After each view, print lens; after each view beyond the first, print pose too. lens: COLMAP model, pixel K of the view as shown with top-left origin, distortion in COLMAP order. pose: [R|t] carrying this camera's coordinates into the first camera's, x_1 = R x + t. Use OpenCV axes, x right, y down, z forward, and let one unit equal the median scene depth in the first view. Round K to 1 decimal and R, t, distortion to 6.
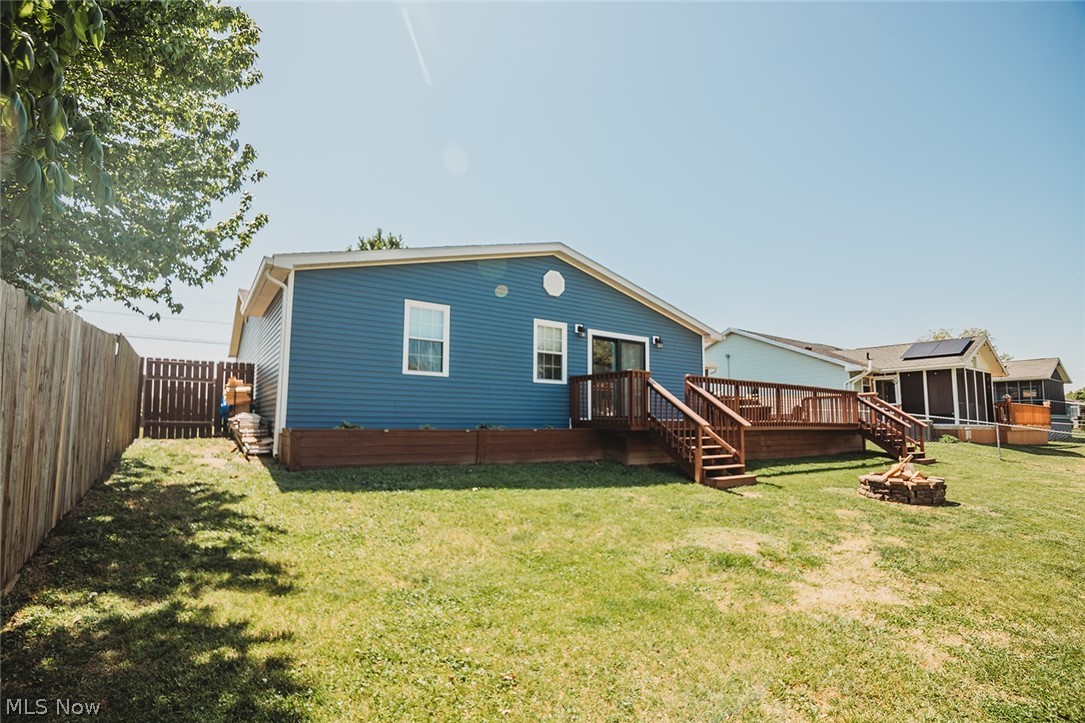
lens RADIAL K [[498.9, 0, 537.1], [0, 498.9, 379.0], [0, 0, 1]] dist [-0.023473, 0.002153]
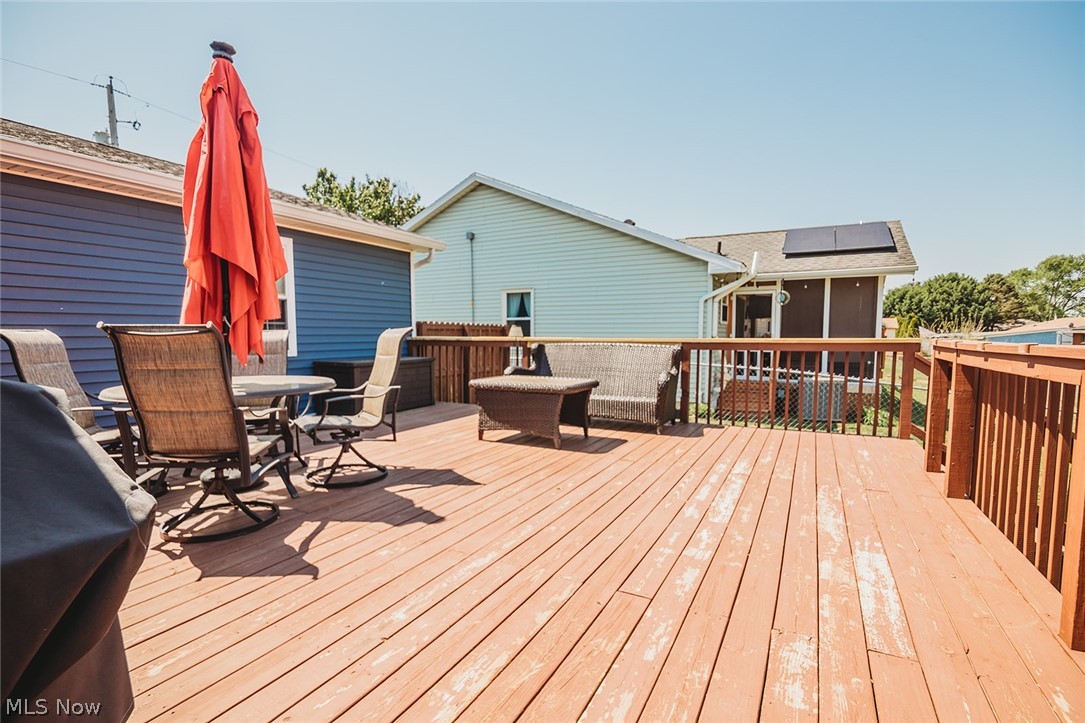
lens RADIAL K [[498.9, 0, 537.1], [0, 498.9, 379.0], [0, 0, 1]] dist [-0.023473, 0.002153]
pose [[0.902164, -0.052164, 0.428228, 0.445601], [-0.025173, 0.984605, 0.172972, 0.007719], [-0.430658, -0.166829, 0.886962, 1.028268]]
